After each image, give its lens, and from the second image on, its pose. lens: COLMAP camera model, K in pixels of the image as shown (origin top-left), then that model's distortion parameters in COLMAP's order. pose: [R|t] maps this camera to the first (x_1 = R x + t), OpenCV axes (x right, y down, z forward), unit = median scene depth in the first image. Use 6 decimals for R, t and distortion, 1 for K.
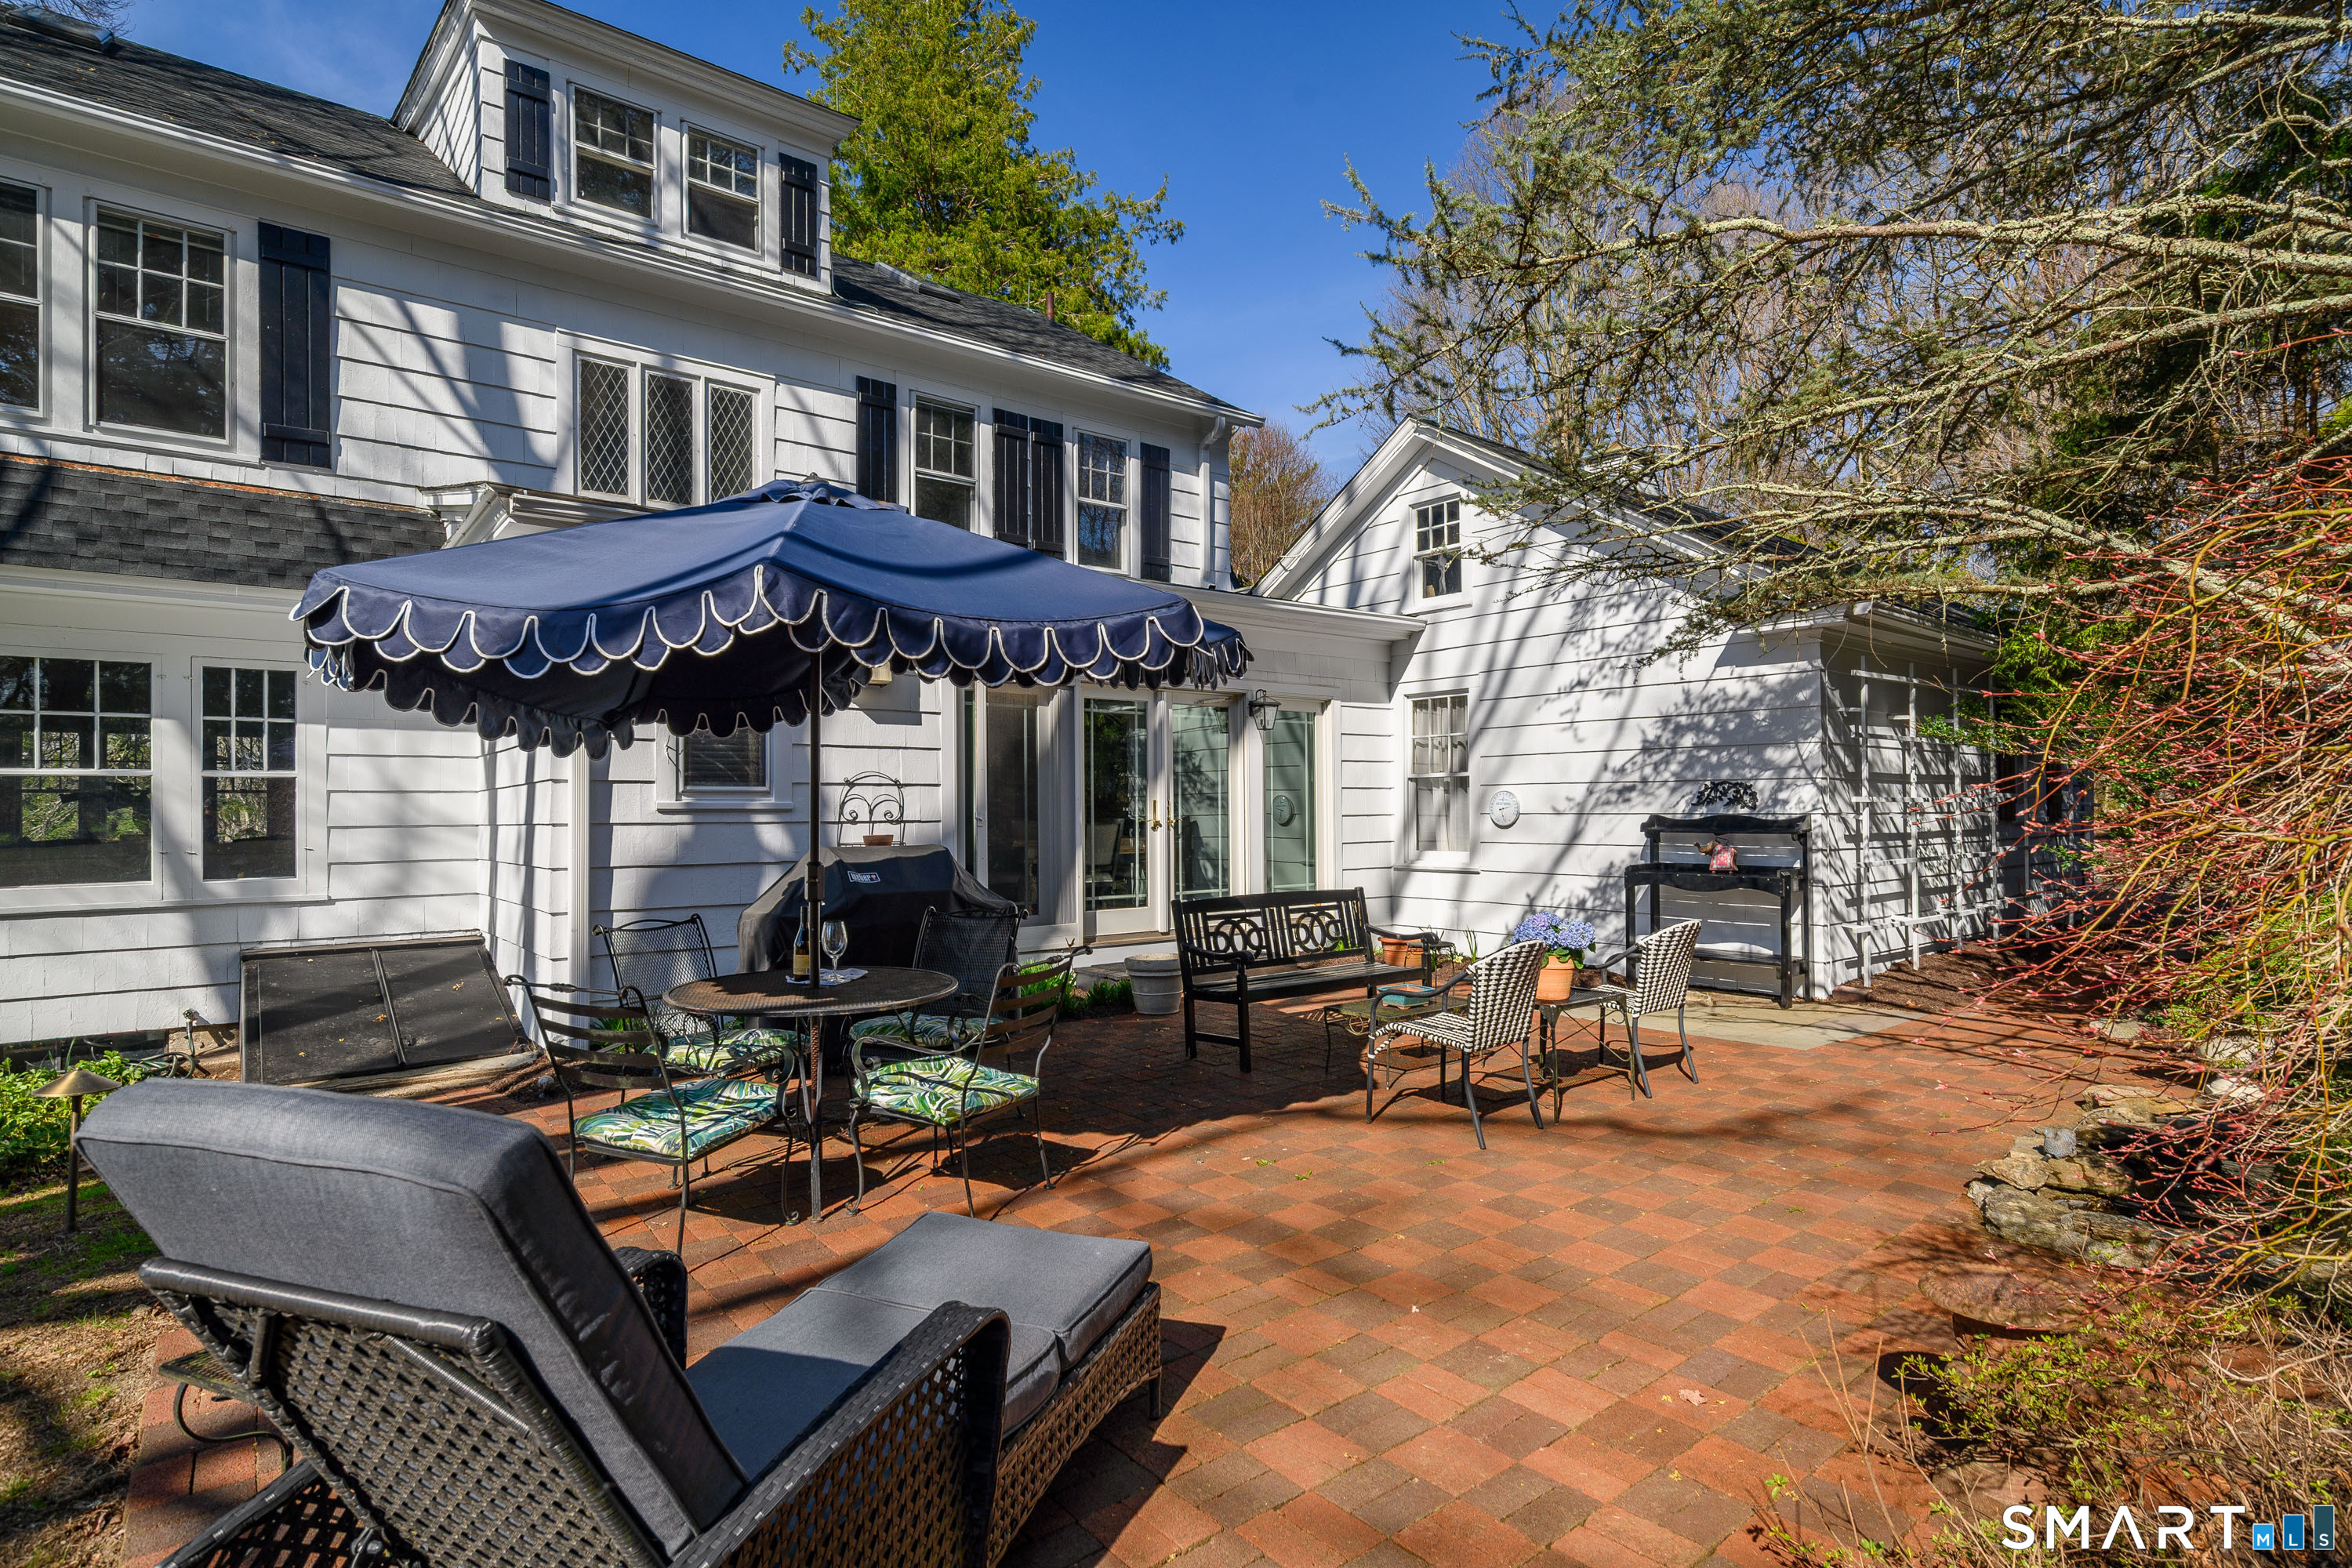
lens RADIAL K [[1239.9, 0, 1184.1], [0, 1239.9, 792.7], [0, 0, 1]] dist [0.005064, -0.000122]
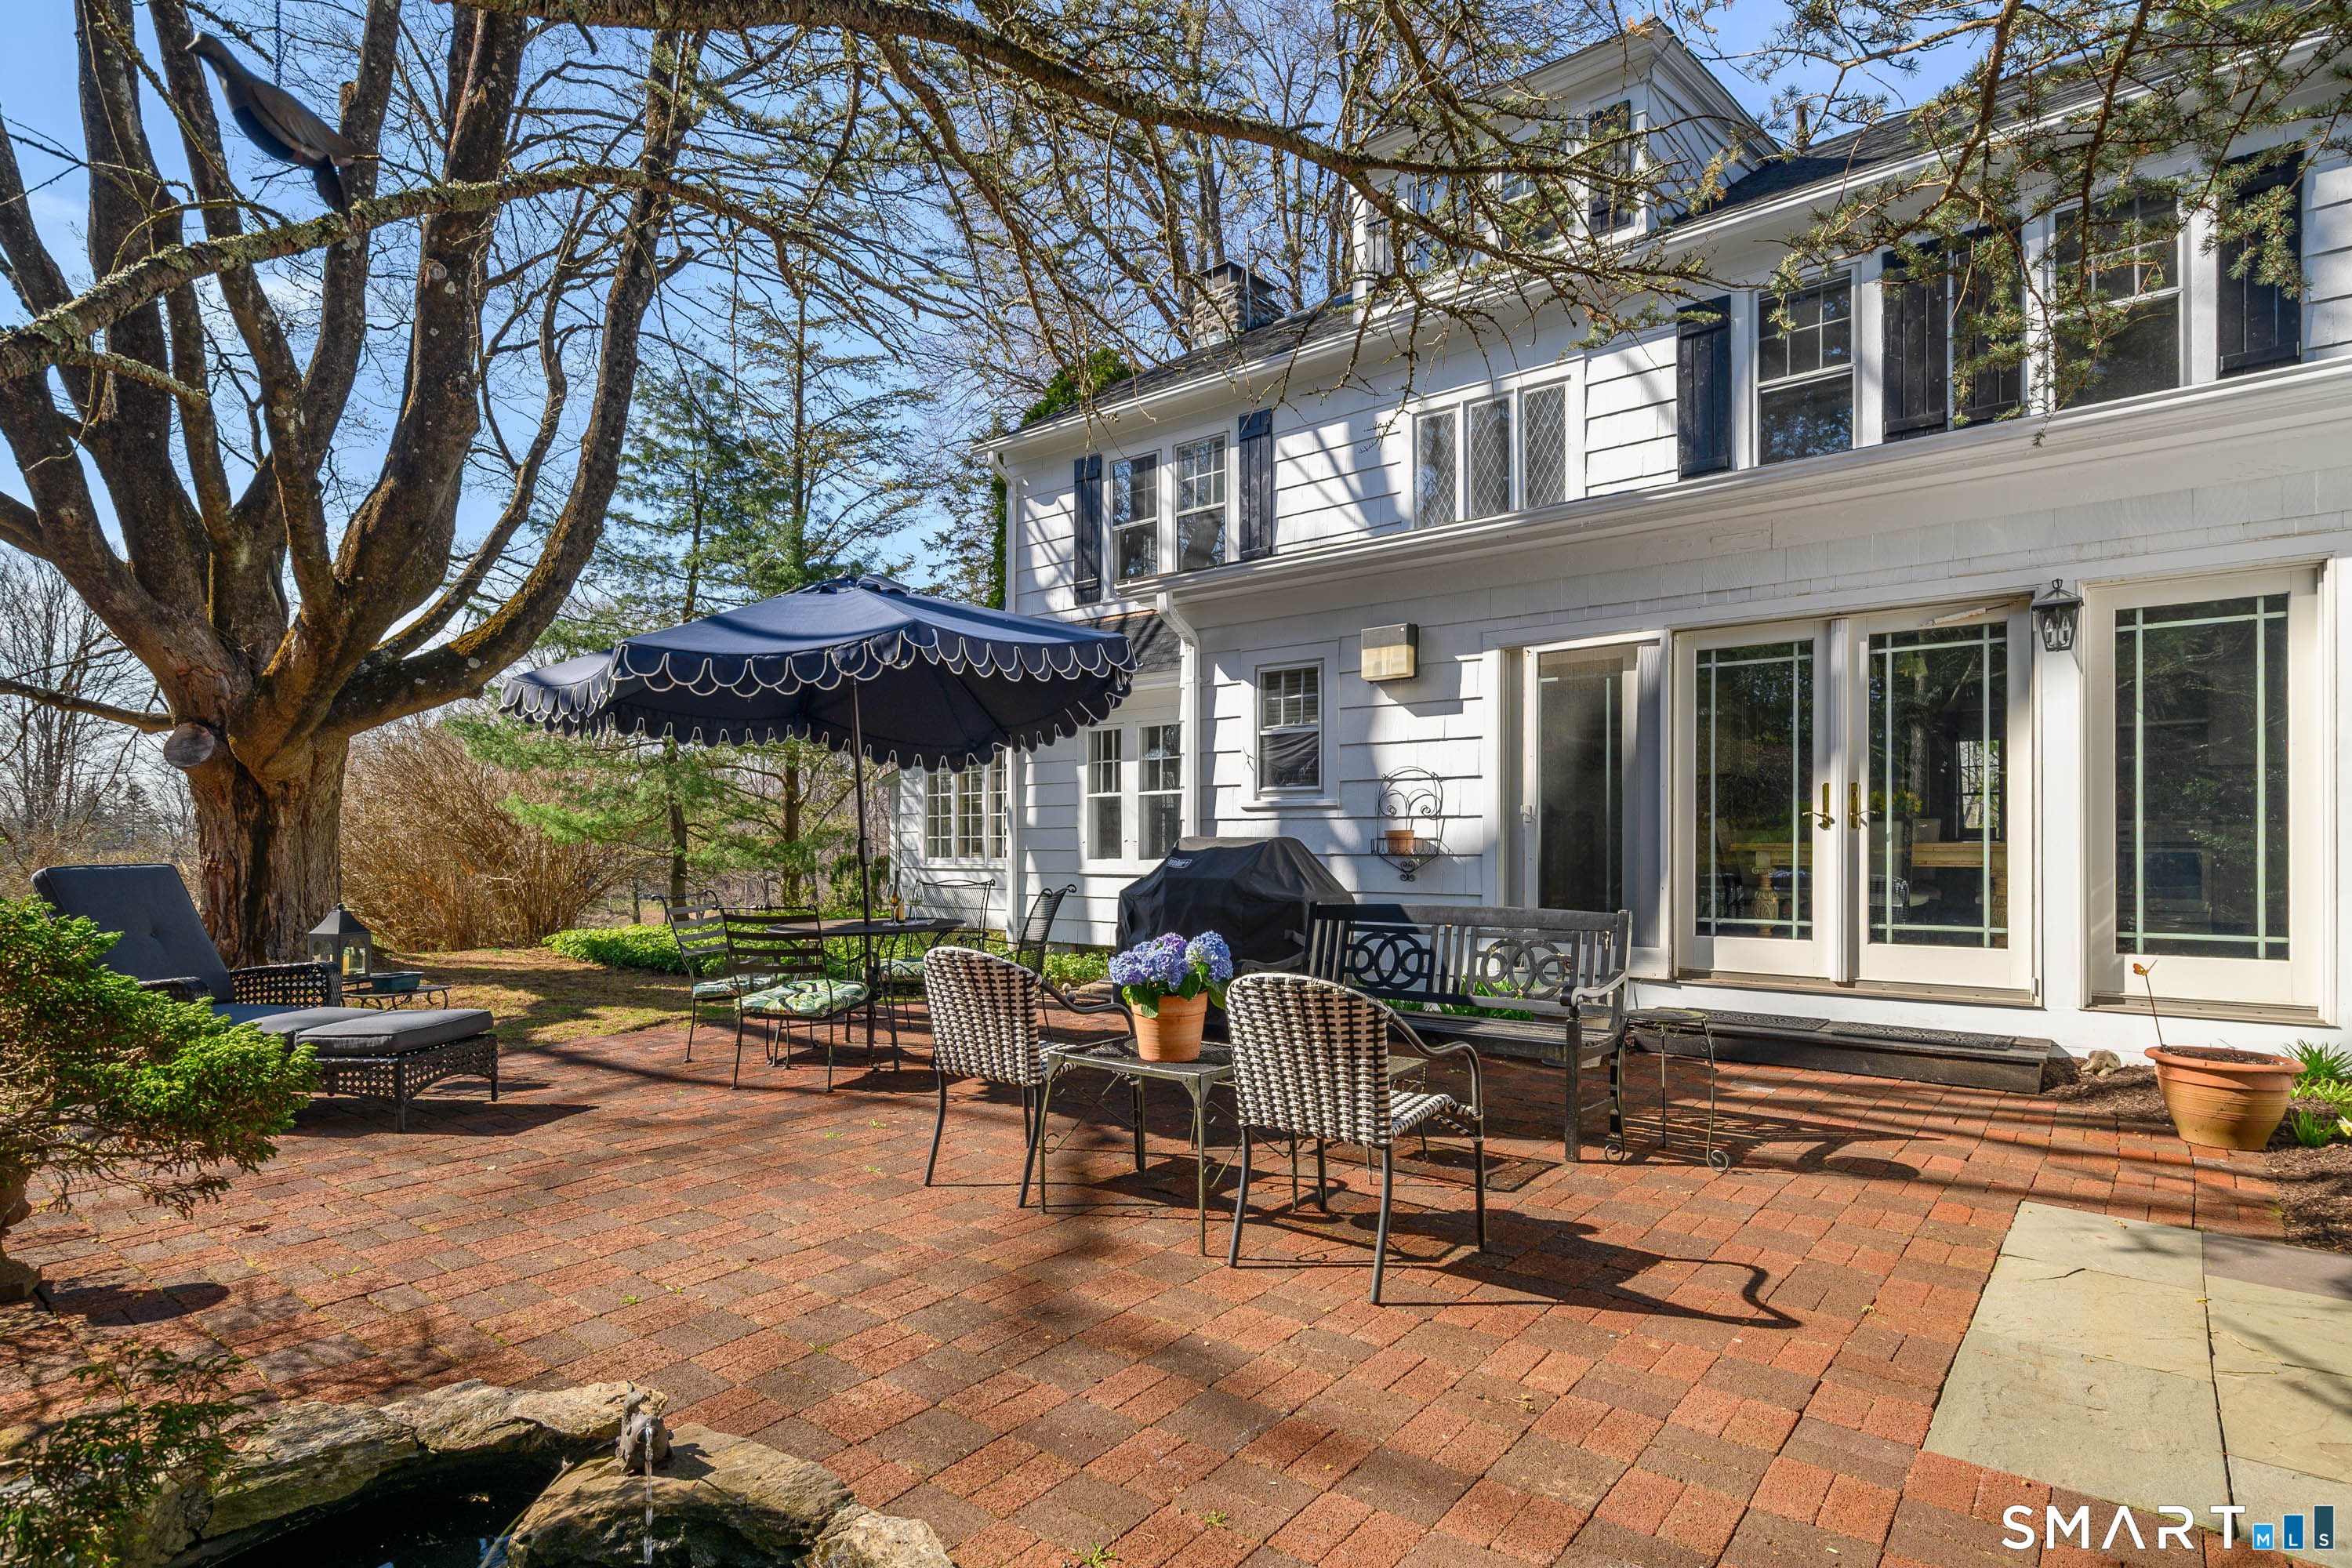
lens RADIAL K [[1239.9, 0, 1166.4], [0, 1239.9, 828.8], [0, 0, 1]] dist [0.005064, -0.000122]
pose [[0.181404, -0.001290, -0.983408, 0.637844], [0.016387, 0.999864, 0.001711, 0.026000], [0.983272, -0.016425, 0.181401, 0.584351]]
